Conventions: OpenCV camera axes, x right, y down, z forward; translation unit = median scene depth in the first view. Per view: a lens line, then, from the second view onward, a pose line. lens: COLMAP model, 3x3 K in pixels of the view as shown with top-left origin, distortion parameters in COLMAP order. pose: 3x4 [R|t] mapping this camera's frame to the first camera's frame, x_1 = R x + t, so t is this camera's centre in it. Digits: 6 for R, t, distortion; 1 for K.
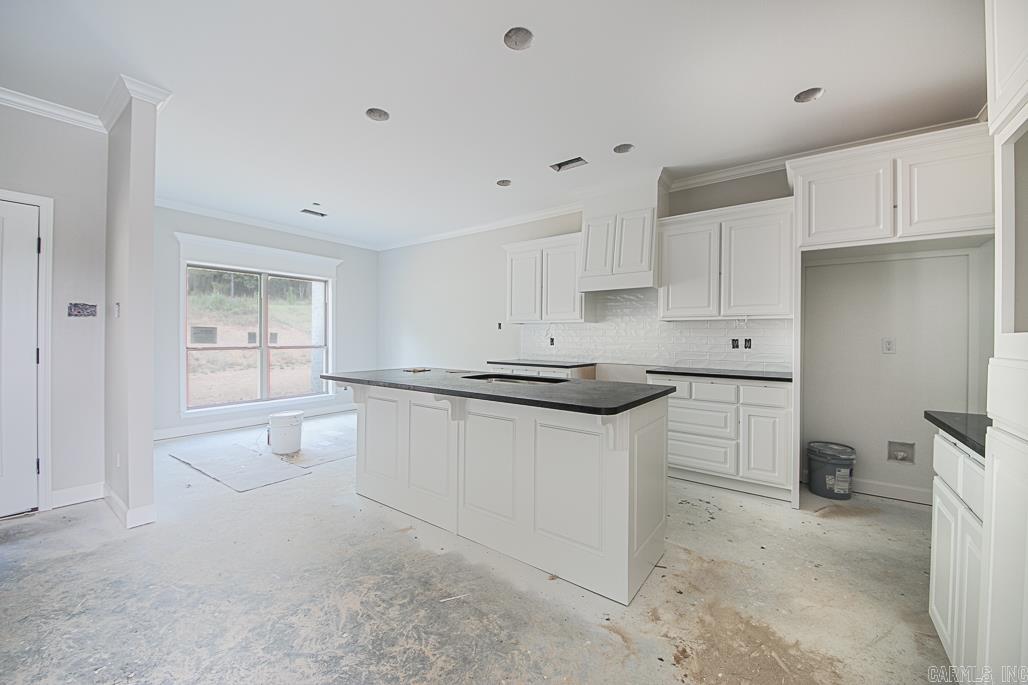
lens RADIAL K [[397.0, 0, 507.6], [0, 397.0, 338.4], [0, 0, 1]] dist [-0.004787, -0.002856]
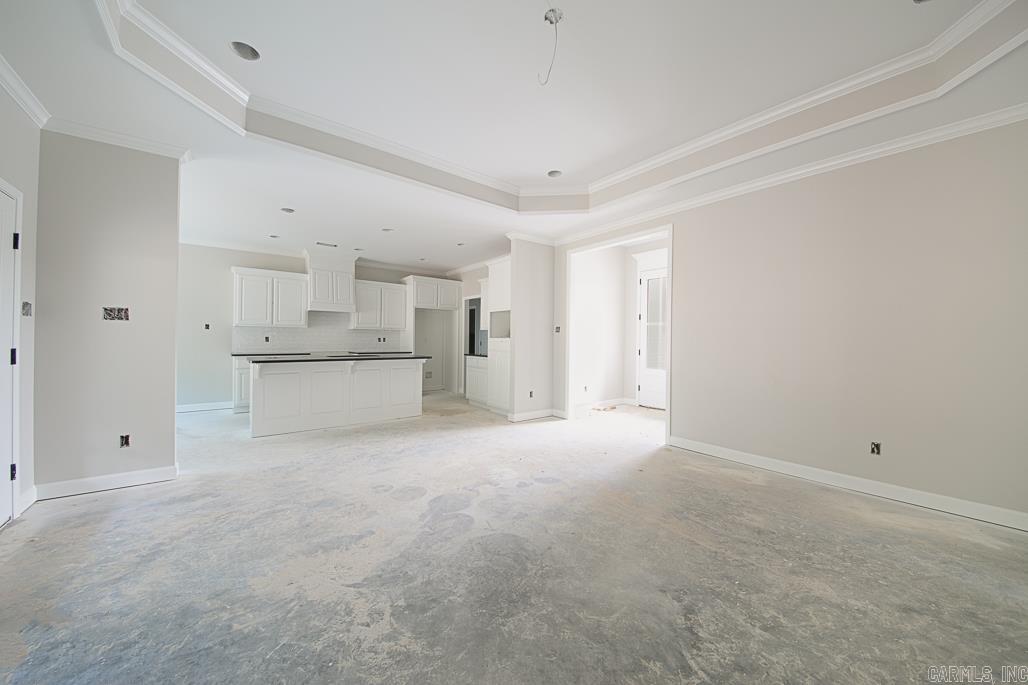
lens RADIAL K [[364.6, 0, 518.6], [0, 364.6, 335.4], [0, 0, 1]] dist [-0.006473, -0.002241]
pose [[0.244320, 0.005536, 0.969679, -1.464175], [-0.005981, 0.999973, -0.004202, -0.009003], [-0.969676, -0.004773, 0.244346, -0.340358]]
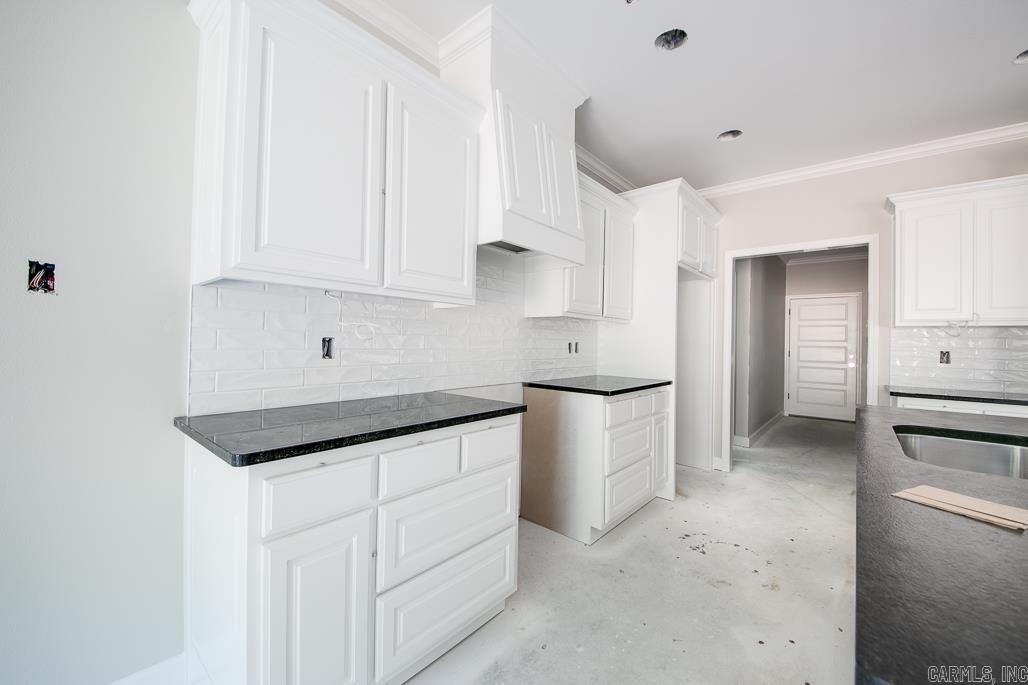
lens RADIAL K [[397.0, 0, 516.0], [0, 397.0, 338.6], [0, 0, 1]] dist [-0.004787, -0.002856]
pose [[0.068889, 0.003169, 0.997619, -0.353847], [-0.019422, 0.999810, -0.001835, -0.003481], [-0.997435, -0.019250, 0.068937, 1.232366]]
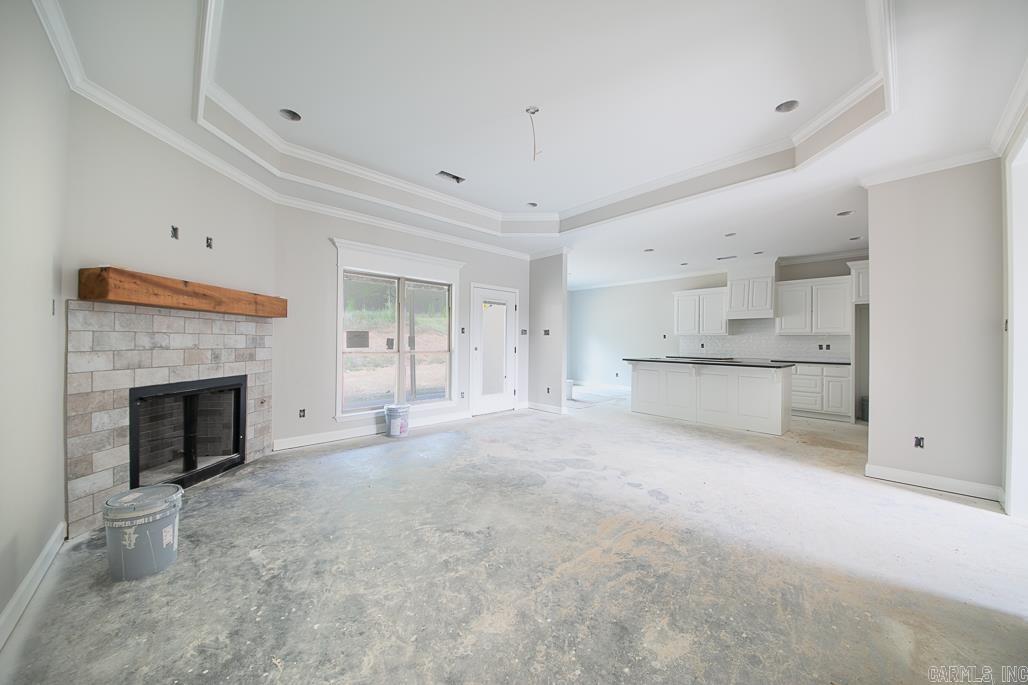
lens RADIAL K [[364.6, 0, 506.8], [0, 364.6, 342.0], [0, 0, 1]] dist [-0.006473, -0.002241]
pose [[0.981699, 0.002184, -0.190428, -0.672228], [-0.003111, 0.999985, -0.004568, 0.002028], [0.190415, 0.005076, 0.981691, -1.165200]]
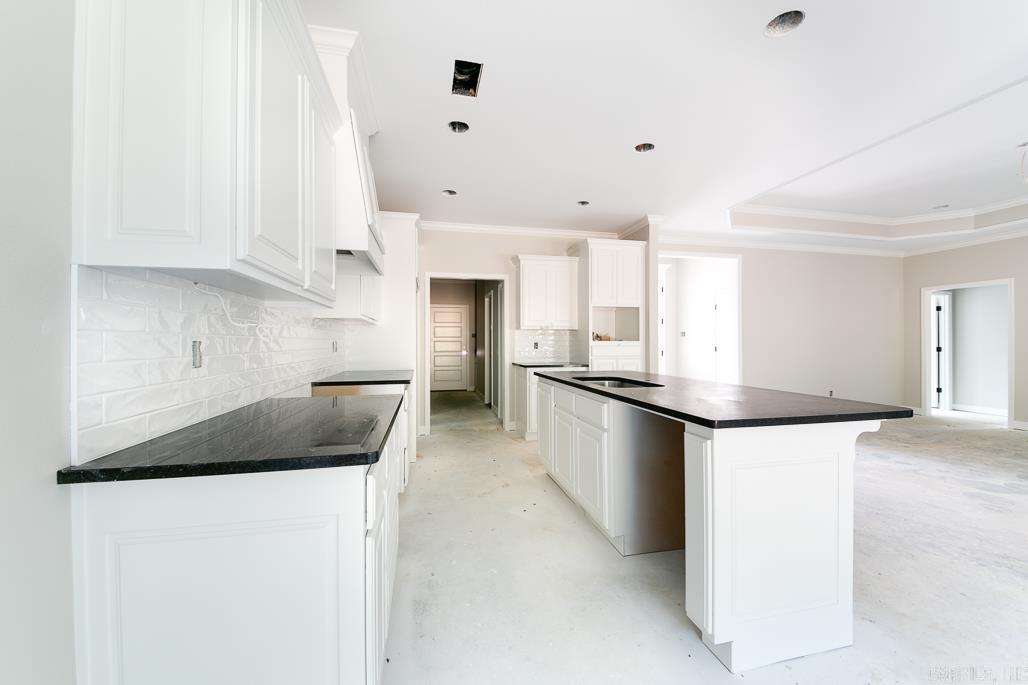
lens RADIAL K [[364.6, 0, 504.4], [0, 364.6, 341.7], [0, 0, 1]] dist [-0.006473, -0.002241]
pose [[-0.740671, -0.005127, 0.671848, -0.341907], [-0.003329, 0.999987, 0.003961, -0.003786], [-0.671859, 0.000697, -0.740679, 1.619871]]
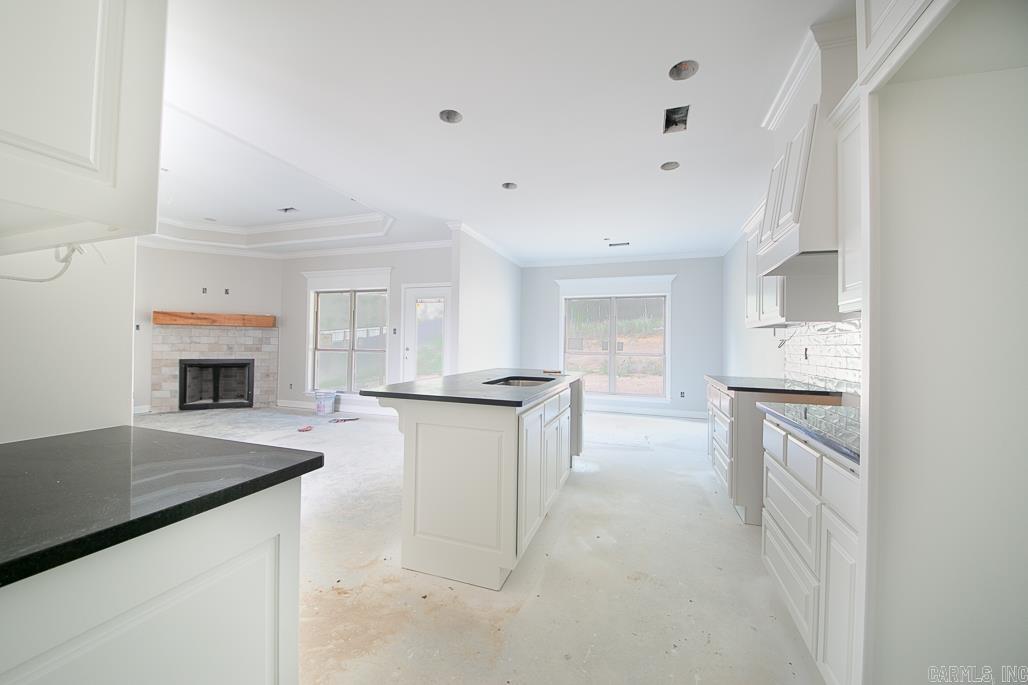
lens RADIAL K [[383.4, 0, 511.6], [0, 383.4, 337.6], [0, 0, 1]] dist [-0.007181, -0.000146]
pose [[0.304819, -0.017570, -0.952248, 0.851210], [-0.016028, 0.999594, -0.023574, 0.007418], [0.952276, 0.022448, 0.304413, 0.539576]]
